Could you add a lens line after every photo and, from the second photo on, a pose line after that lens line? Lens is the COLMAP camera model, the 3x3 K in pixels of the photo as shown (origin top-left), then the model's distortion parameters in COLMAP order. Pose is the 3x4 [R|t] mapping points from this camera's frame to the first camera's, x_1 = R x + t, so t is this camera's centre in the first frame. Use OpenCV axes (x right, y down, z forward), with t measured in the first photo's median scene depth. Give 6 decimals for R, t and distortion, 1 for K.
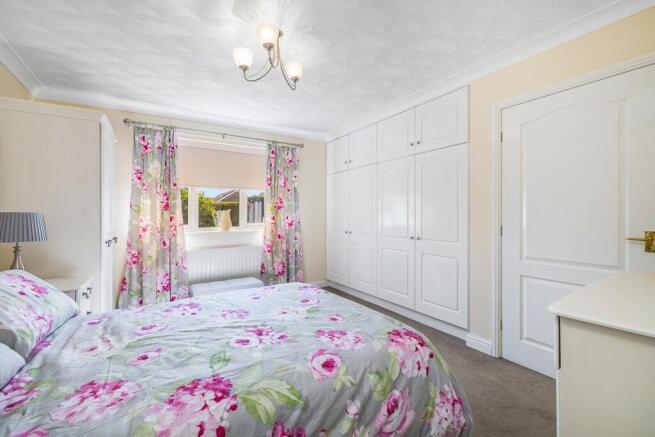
lens RADIAL K [[286.2, 0, 329.7], [0, 286.2, 215.7], [0, 0, 1]] dist [0.002638, 0.001063]
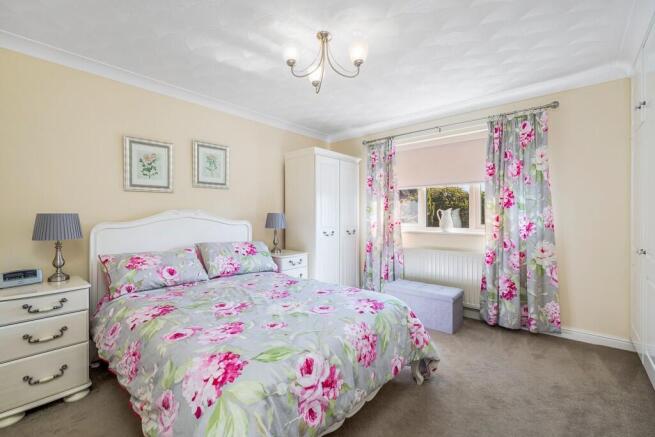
lens RADIAL K [[286.2, 0, 328.5], [0, 286.2, 216.0], [0, 0, 1]] dist [0.002638, 0.001063]
pose [[0.276364, 0.010665, -0.960994, 0.484997], [-0.003654, 0.999943, 0.010046, -0.006332], [0.961046, 0.000735, 0.276388, 0.453287]]
